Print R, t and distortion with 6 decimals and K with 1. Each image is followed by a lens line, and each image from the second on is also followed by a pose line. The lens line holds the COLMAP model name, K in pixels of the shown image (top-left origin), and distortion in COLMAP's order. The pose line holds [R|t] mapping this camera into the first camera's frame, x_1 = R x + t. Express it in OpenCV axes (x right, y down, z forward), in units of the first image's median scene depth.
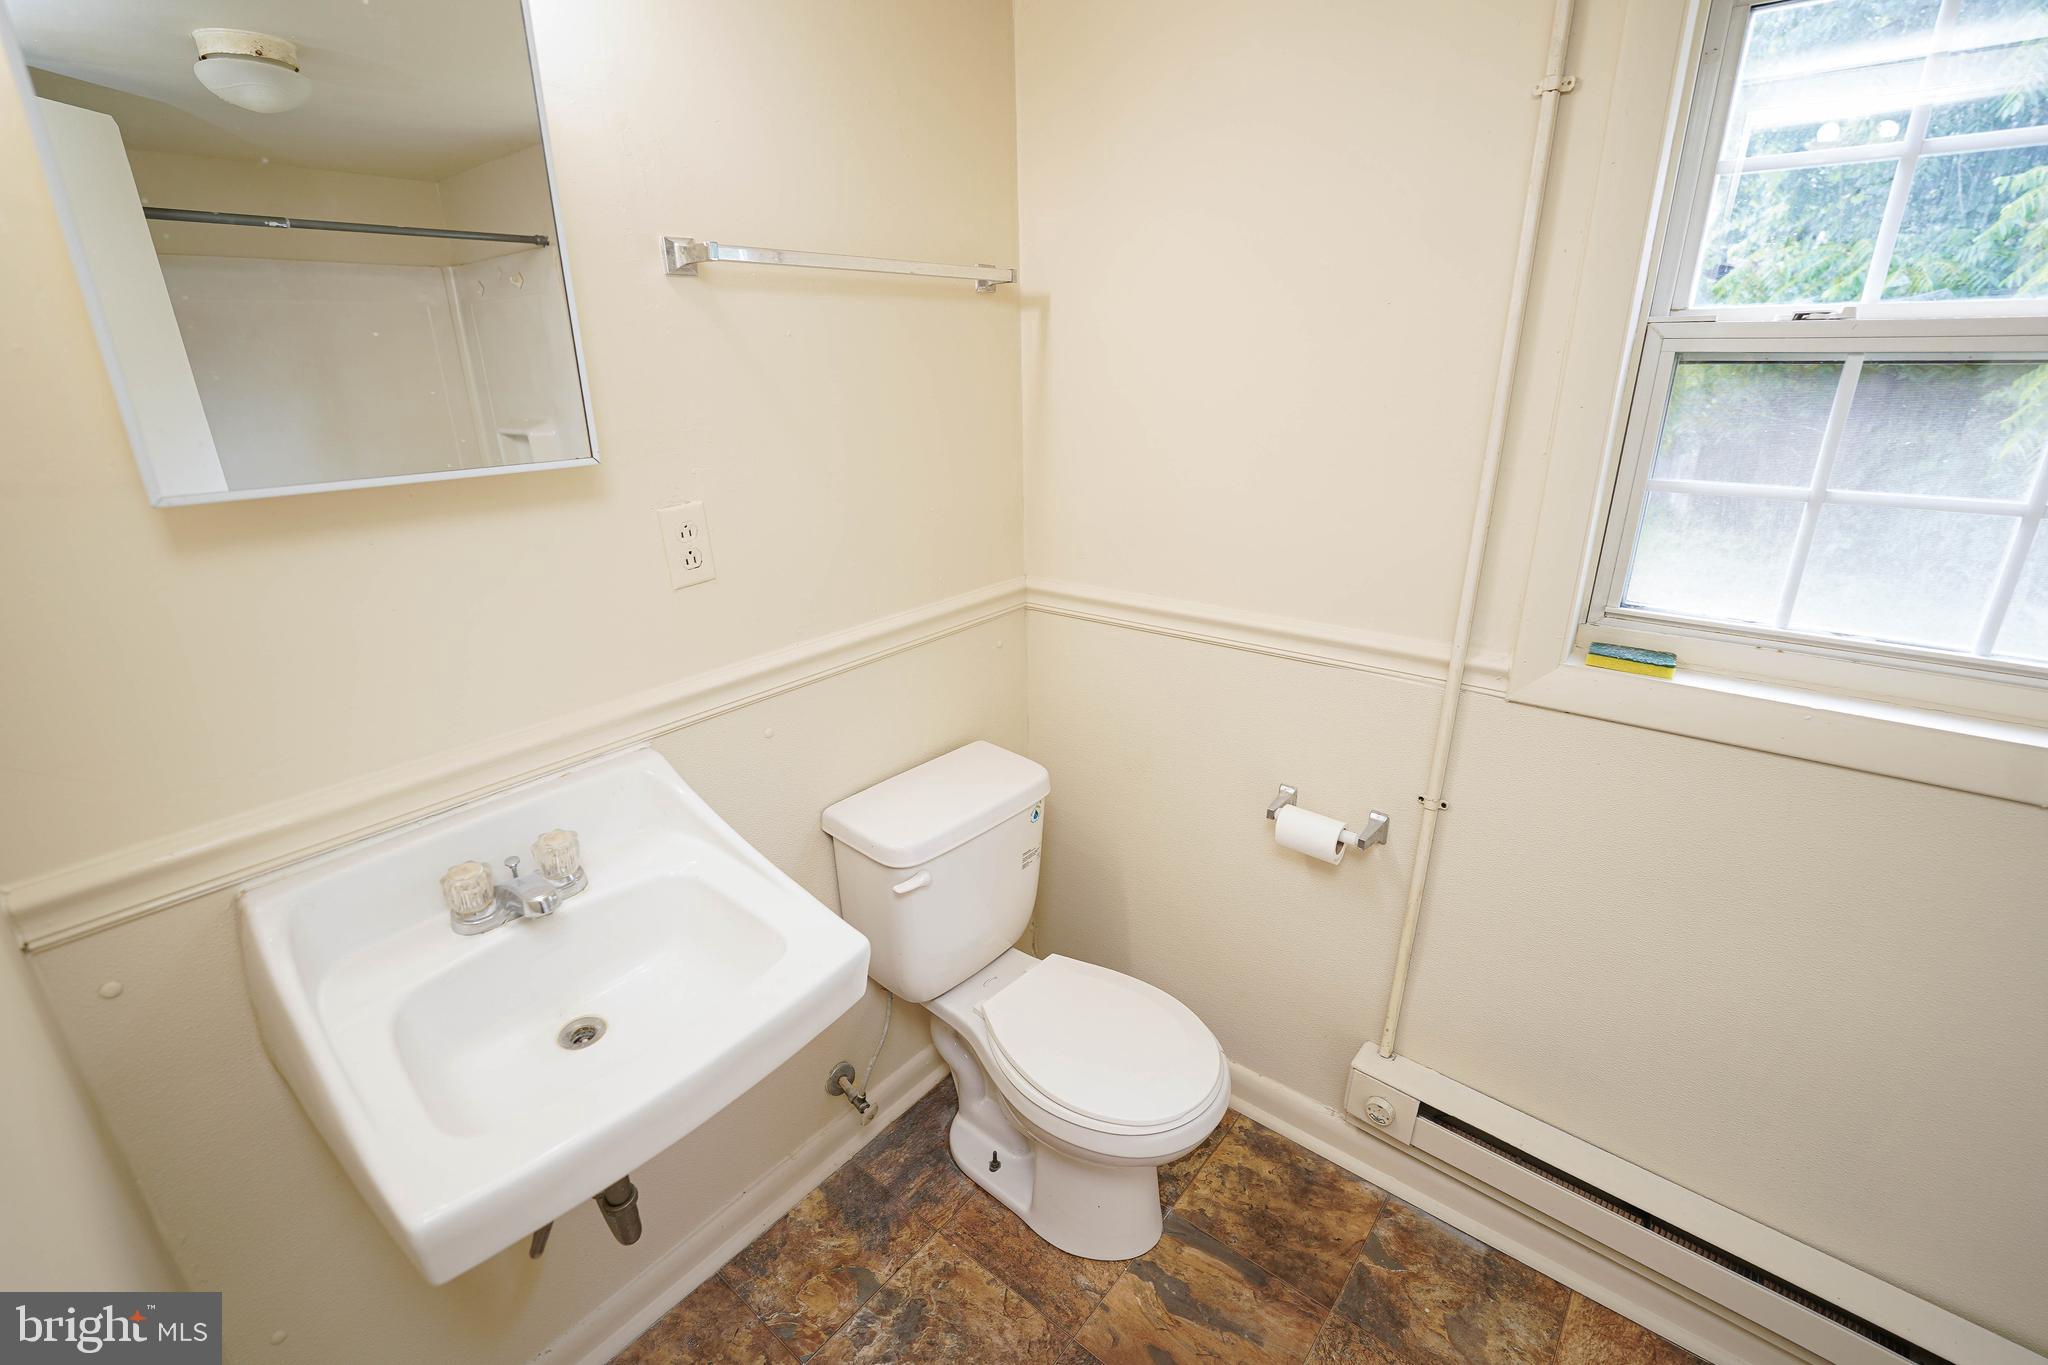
lens RADIAL K [[877.5, 0, 986.3], [0, 877.5, 688.2], [0, 0, 1]] dist [-0.023530, -0.000168]
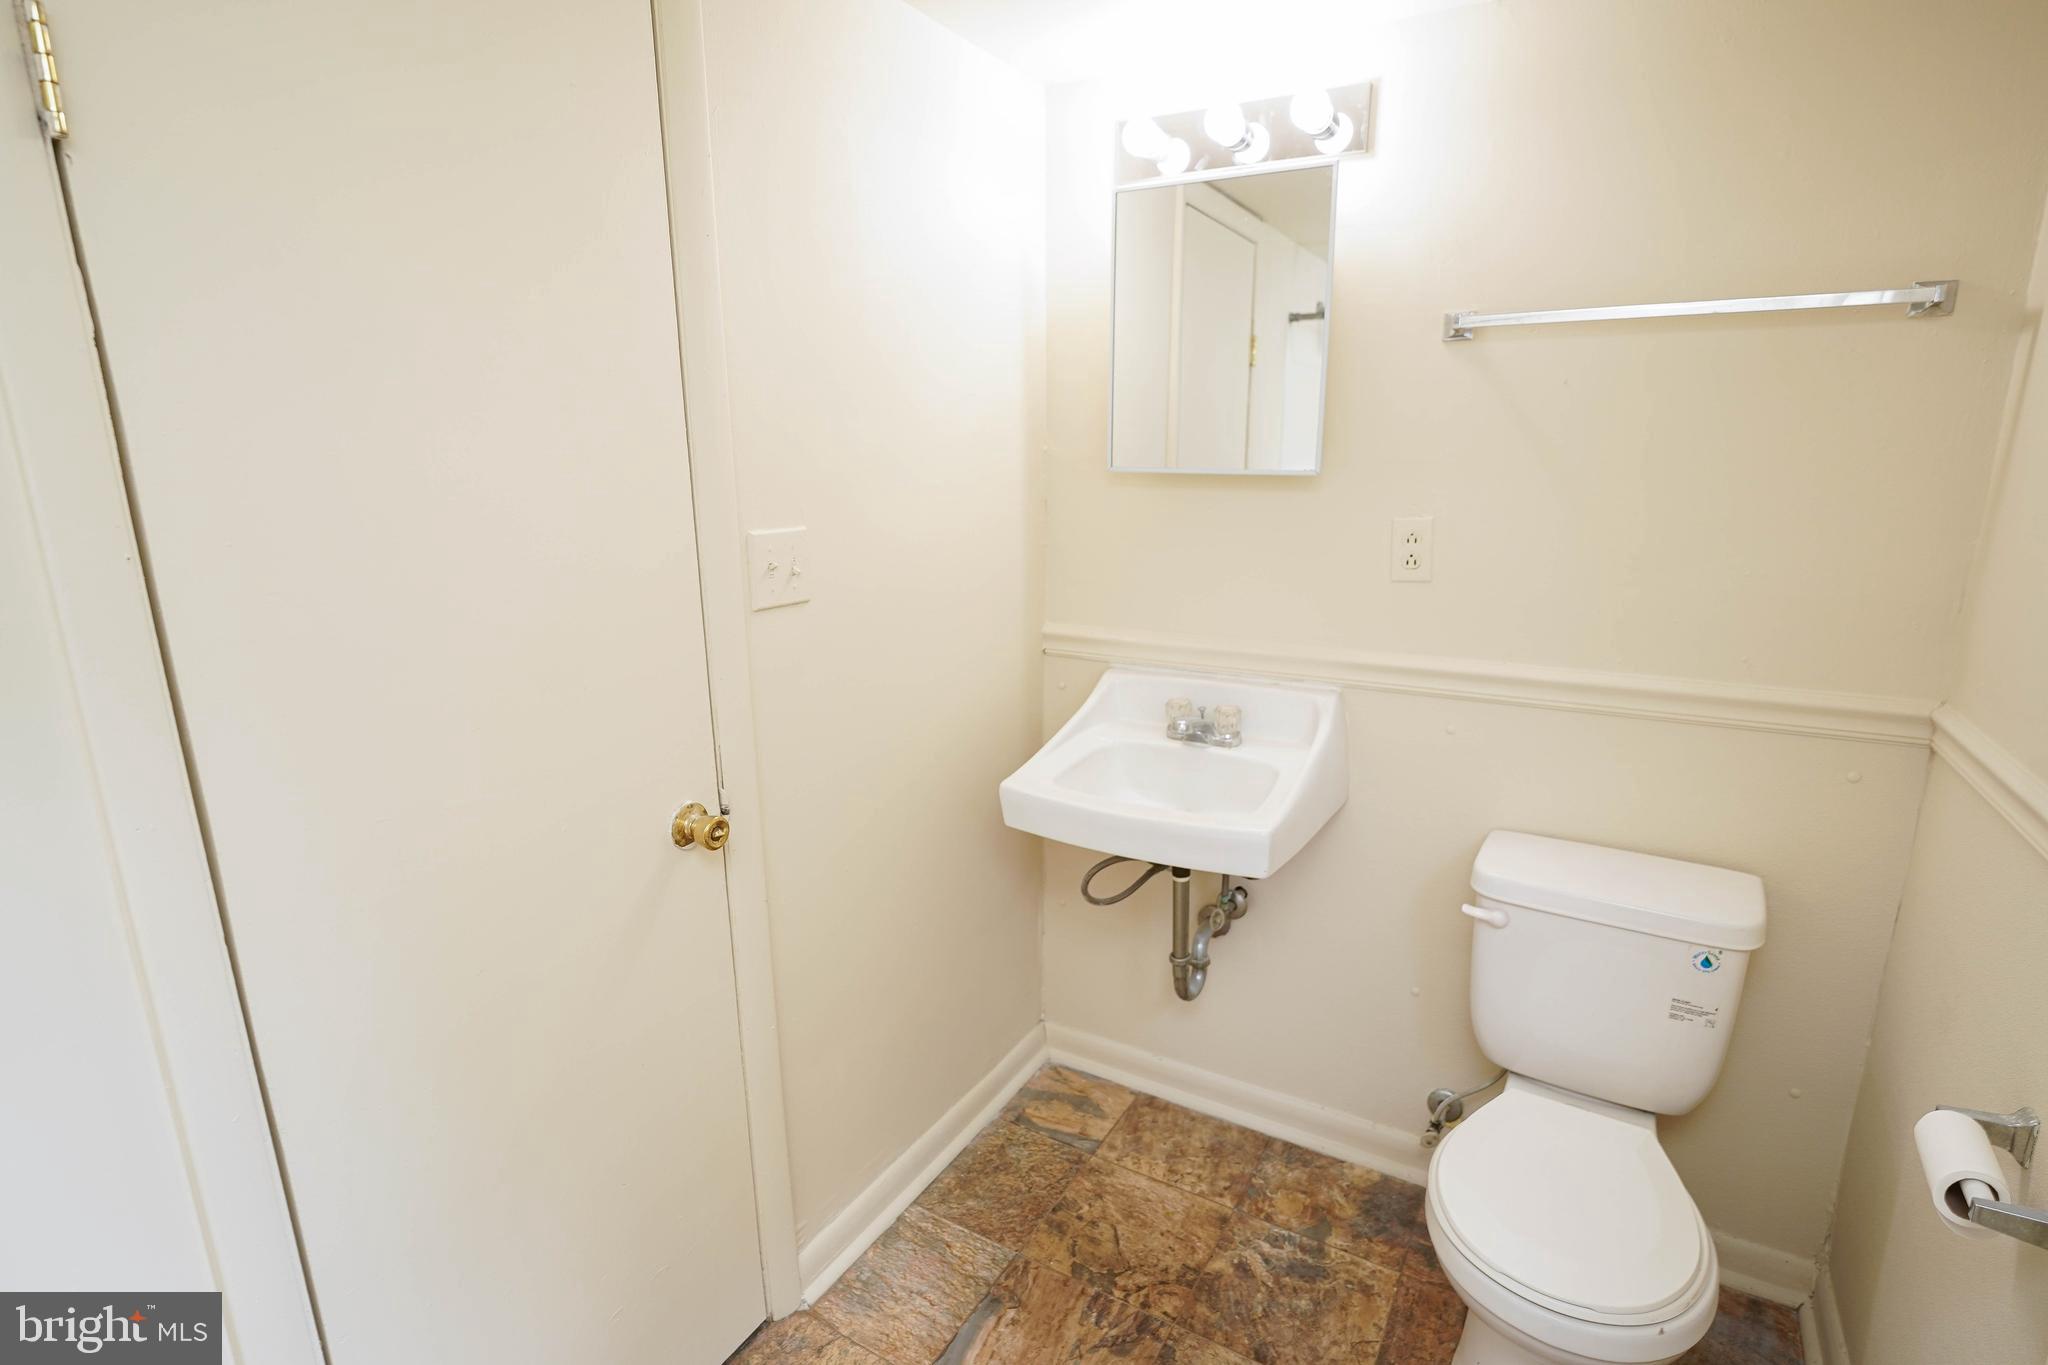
lens RADIAL K [[961.1, 0, 1028.4], [0, 961.1, 674.1], [0, 0, 1]] dist [-0.018070, 0.000433]
pose [[0.194699, 0.248106, -0.948966, 0.765691], [-0.338564, 0.925019, 0.172382, -0.041430], [0.920580, 0.287723, 0.264100, 0.153073]]
